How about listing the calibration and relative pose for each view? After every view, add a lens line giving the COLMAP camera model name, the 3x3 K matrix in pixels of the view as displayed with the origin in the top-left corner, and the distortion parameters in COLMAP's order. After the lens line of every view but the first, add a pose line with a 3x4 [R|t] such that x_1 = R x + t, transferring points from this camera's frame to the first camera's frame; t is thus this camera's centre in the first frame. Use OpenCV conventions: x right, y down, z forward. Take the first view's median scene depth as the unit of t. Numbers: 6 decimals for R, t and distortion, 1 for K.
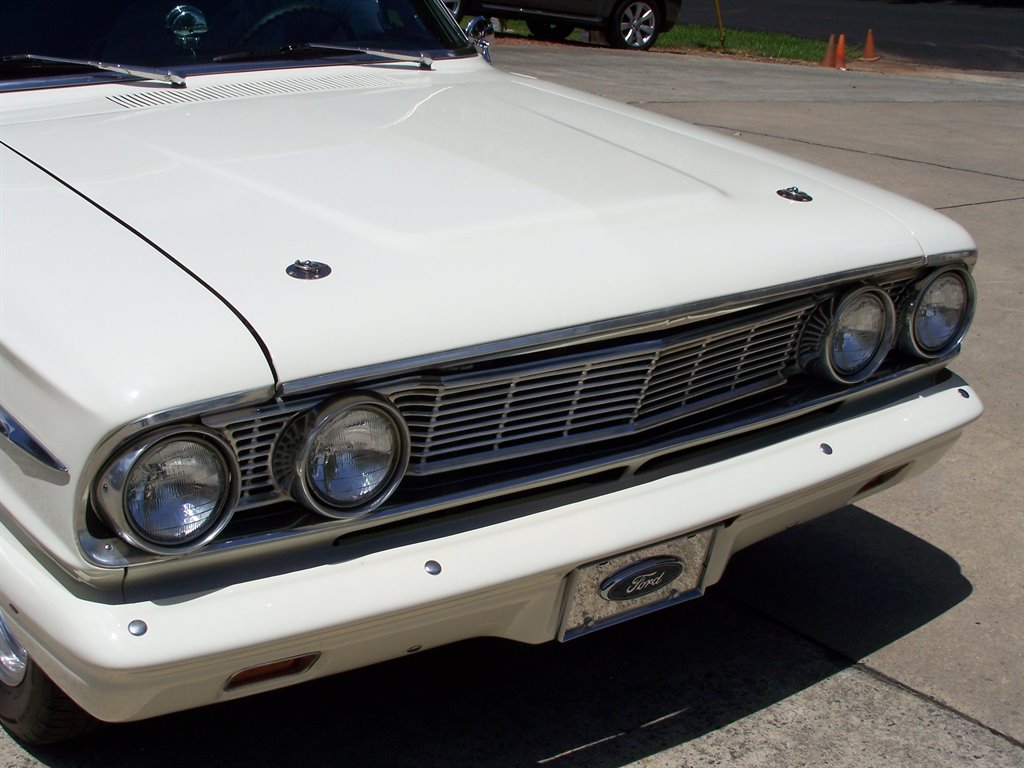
lens RADIAL K [[1612.8, 0, 512.0], [0, 1612.8, 384.0], [0, 0, 1]] dist [-0.219323, 1.184317]
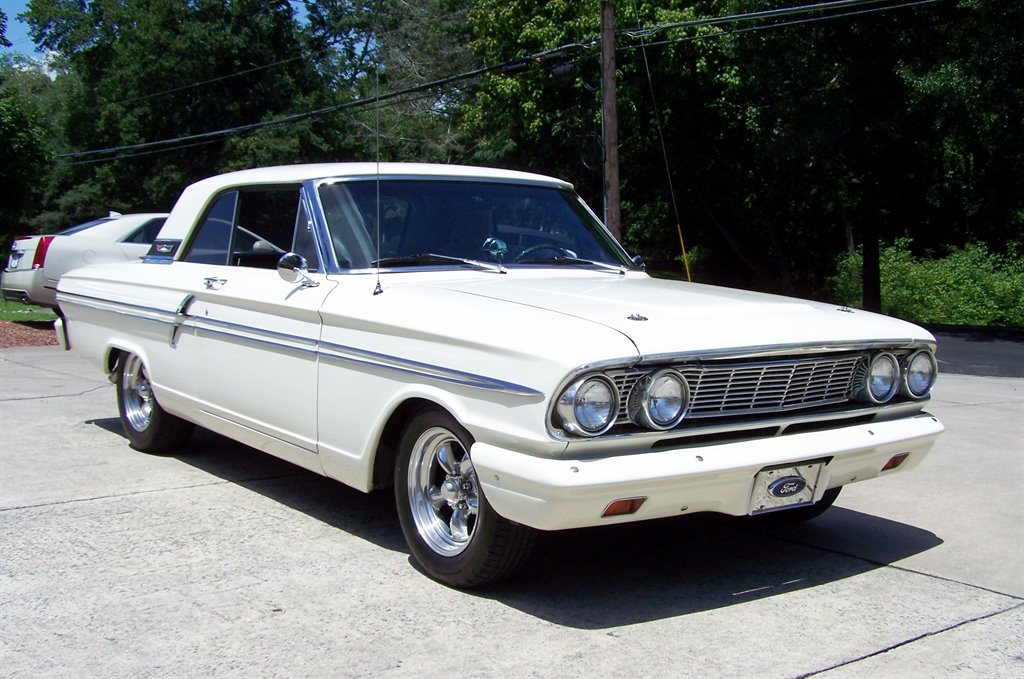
lens RADIAL K [[1286.3, 0, 512.0], [0, 1286.3, 339.5], [0, 0, 1]] dist [-0.187353, 0.302153]
pose [[0.999995, -0.002422, 0.002251, -0.263885], [0.002889, 0.971103, -0.238642, 0.321463], [-0.001607, 0.238648, 0.971105, -0.570738]]
